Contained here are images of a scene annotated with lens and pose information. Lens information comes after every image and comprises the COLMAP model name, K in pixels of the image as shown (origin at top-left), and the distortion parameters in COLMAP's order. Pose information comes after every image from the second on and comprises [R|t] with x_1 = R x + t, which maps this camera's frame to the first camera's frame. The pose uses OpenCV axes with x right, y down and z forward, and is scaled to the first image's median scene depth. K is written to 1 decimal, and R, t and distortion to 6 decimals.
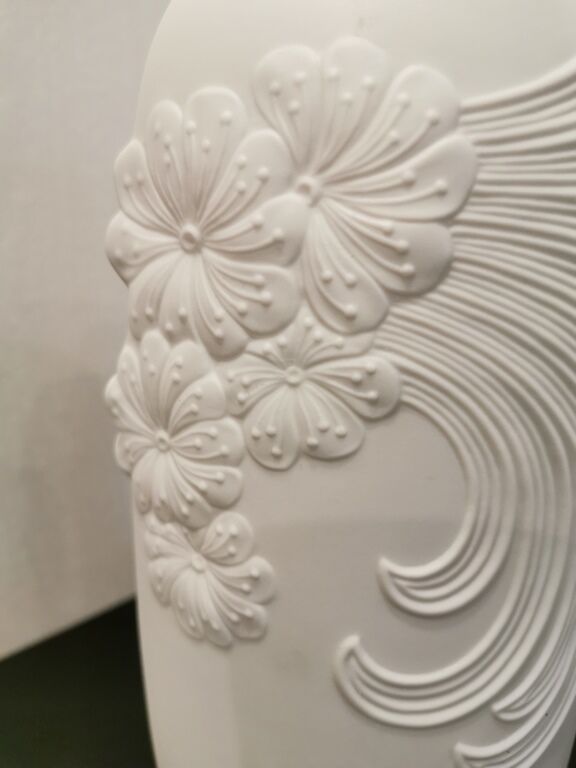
lens RADIAL K [[591.2, 0, 288.0], [0, 591.2, 384.0], [0, 0, 1]] dist [-0.000100, -0.038325]
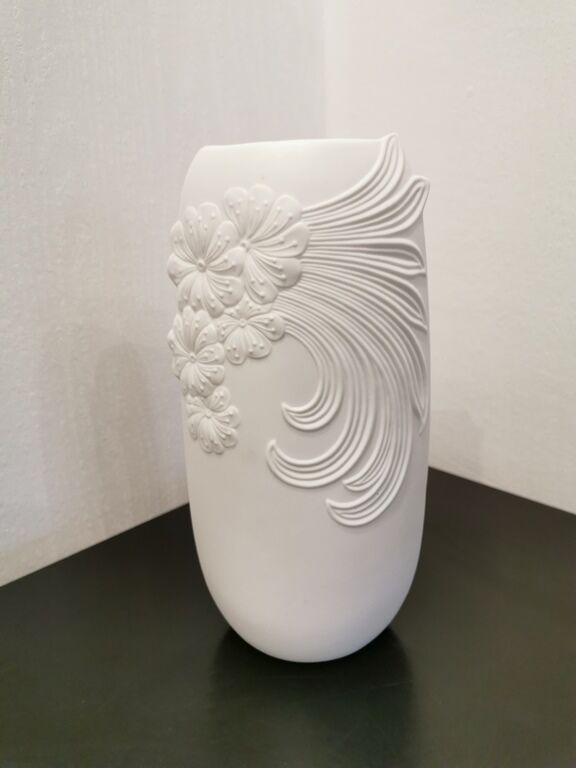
lens RADIAL K [[591.2, 0, 288.0], [0, 591.2, 384.0], [0, 0, 1]] dist [-0.000100, -0.038325]
pose [[0.991799, -0.001859, -0.127796, 0.479874], [0.001759, 0.999998, -0.000891, 0.227623], [0.127798, 0.000659, 0.991800, -1.289405]]
